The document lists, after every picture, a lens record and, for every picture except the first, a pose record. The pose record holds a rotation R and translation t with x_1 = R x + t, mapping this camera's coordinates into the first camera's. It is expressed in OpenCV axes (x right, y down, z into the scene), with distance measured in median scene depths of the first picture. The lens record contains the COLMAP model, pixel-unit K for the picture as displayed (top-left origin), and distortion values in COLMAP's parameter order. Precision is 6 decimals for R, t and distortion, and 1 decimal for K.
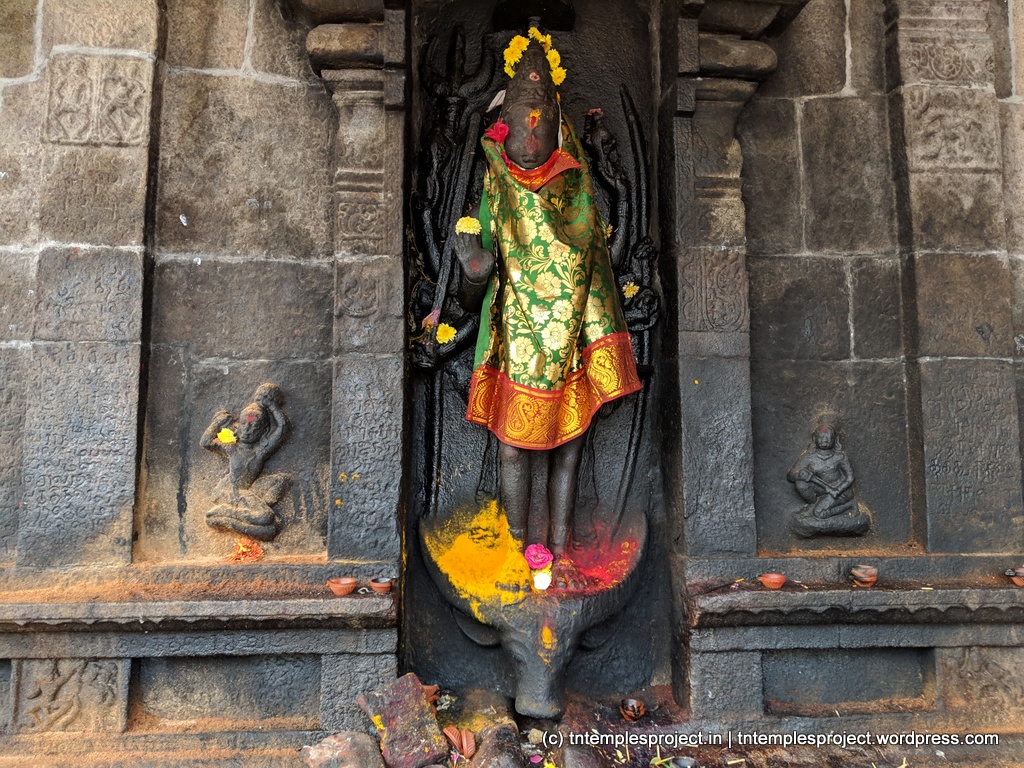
lens RADIAL K [[875.1, 0, 493.3], [0, 875.1, 384.2], [0, 0, 1]] dist [0.126294, -0.216377]
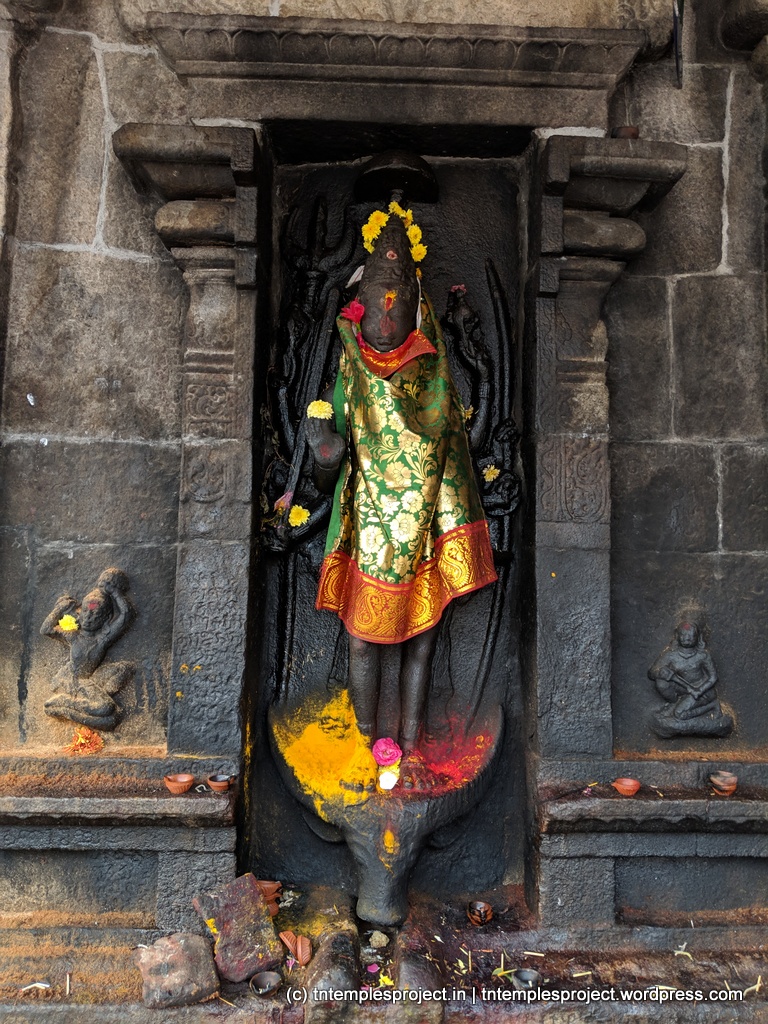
lens RADIAL K [[875.1, 0, 384.0], [0, 875.1, 512.0], [0, 0, 1]] dist [0.126294, -0.216377]
pose [[0.999260, 0.017010, -0.034499, 0.077609], [-0.016549, 0.999770, 0.013605, -0.081536], [0.034722, -0.013024, 0.999312, 0.032501]]
